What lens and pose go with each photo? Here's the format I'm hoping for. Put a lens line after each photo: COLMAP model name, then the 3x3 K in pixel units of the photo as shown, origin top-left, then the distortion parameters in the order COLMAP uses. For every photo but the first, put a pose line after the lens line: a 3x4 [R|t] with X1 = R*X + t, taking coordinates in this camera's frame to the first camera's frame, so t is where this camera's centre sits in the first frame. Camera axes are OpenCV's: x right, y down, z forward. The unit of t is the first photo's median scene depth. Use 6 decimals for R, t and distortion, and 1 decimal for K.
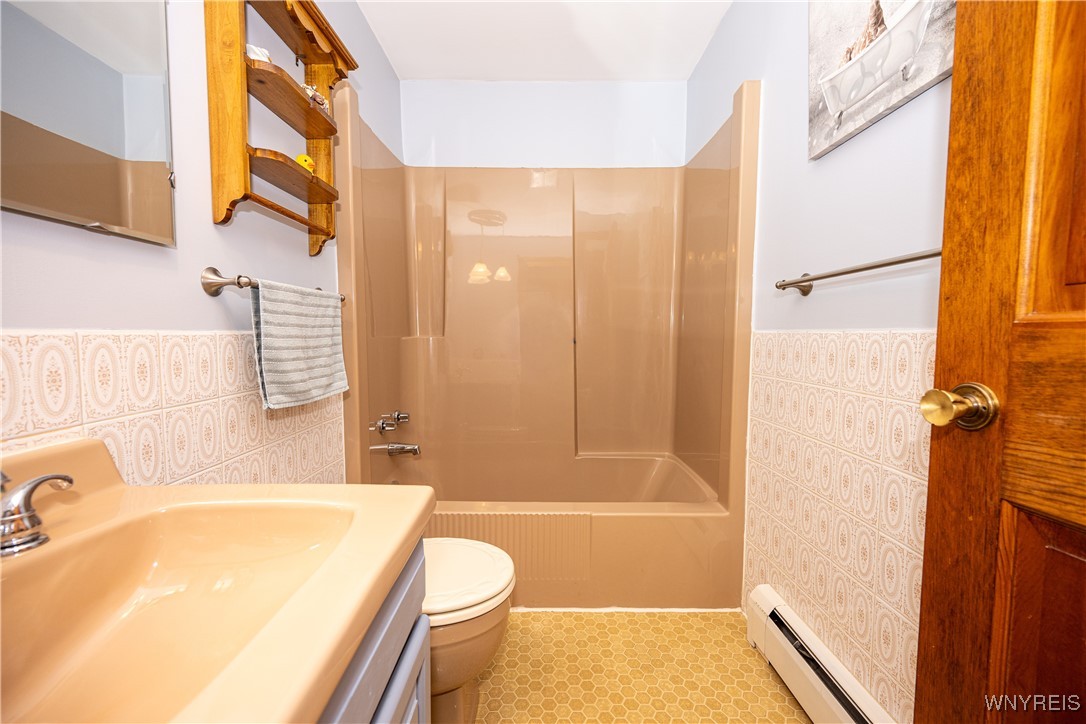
lens RADIAL K [[429.2, 0, 542.0], [0, 429.2, 367.9], [0, 0, 1]] dist [-0.000682, -0.000452]
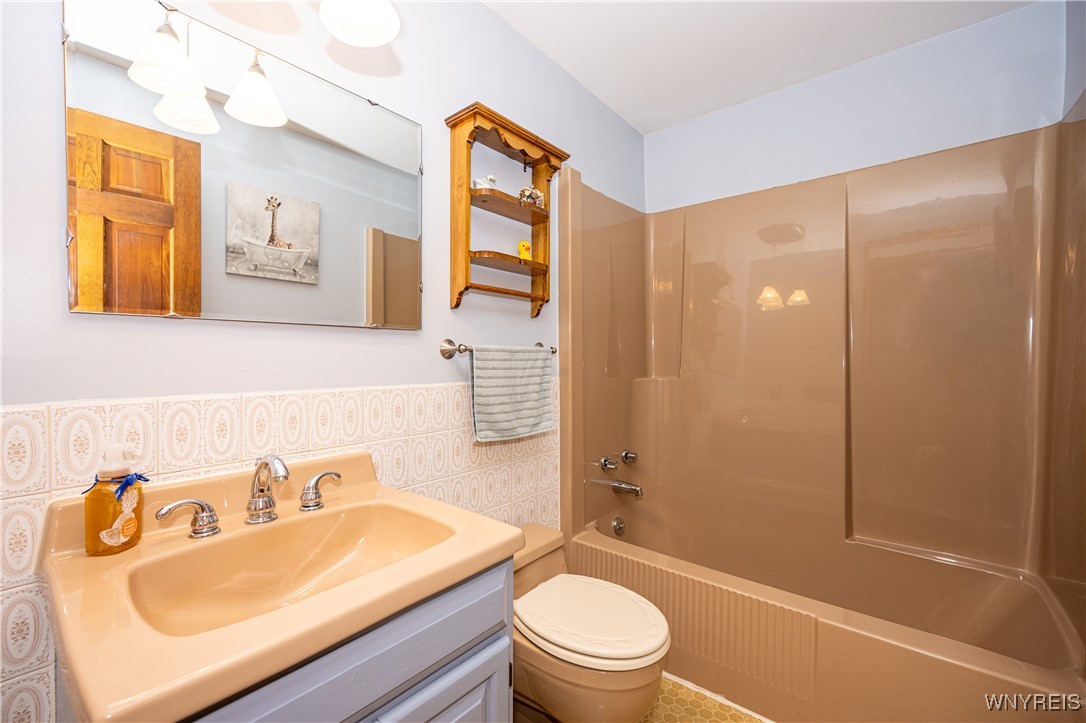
lens RADIAL K [[450.1, 0, 540.3], [0, 450.1, 371.7], [0, 0, 1]] dist [0.001472, 0.000098]
pose [[0.760551, 0.014496, -0.649116, 0.414208], [-0.048960, 0.998185, -0.035074, -0.080482], [0.647429, 0.058456, 0.759880, 0.053364]]
